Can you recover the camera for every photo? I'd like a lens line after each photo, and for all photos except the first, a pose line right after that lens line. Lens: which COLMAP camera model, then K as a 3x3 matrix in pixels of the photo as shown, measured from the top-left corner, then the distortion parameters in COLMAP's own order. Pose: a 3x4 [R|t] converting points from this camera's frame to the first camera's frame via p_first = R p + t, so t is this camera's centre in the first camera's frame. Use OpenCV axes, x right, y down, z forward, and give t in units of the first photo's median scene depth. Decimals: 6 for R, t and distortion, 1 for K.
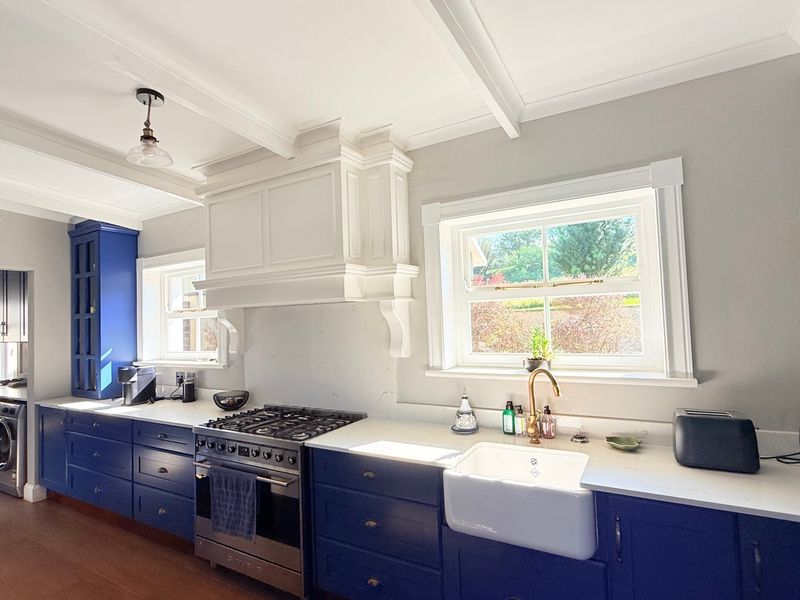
lens RADIAL K [[427.1, 0, 400.0], [0, 427.1, 300.0], [0, 0, 1]] dist [0.000097, 0.001476]
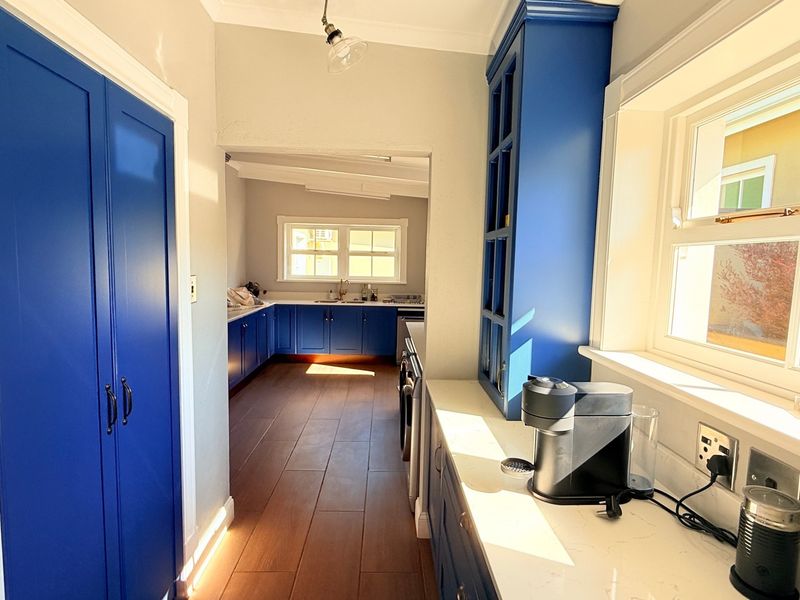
lens RADIAL K [[427.1, 0, 400.0], [0, 427.1, 300.0], [0, 0, 1]] dist [0.000097, 0.001476]
pose [[0.532365, 0.122469, -0.837609, -0.375841], [-0.003427, 0.989783, 0.142541, 0.042636], [0.846508, -0.073013, 0.527346, 0.637740]]
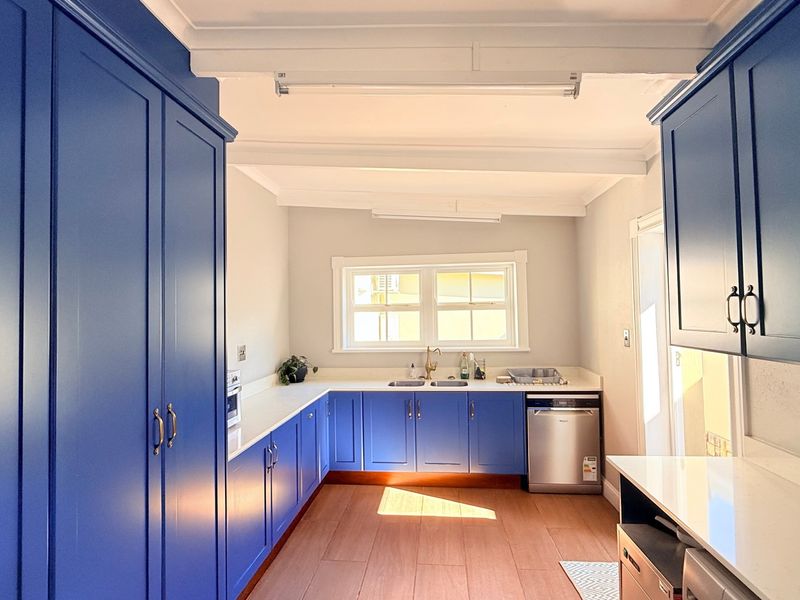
lens RADIAL K [[427.1, 0, 400.0], [0, 427.1, 300.0], [0, 0, 1]] dist [0.000097, 0.001476]
pose [[0.417599, -0.001373, -0.908630, -0.571166], [0.041860, 0.998966, 0.017729, 0.048274], [0.907667, -0.045439, 0.417225, 0.698472]]
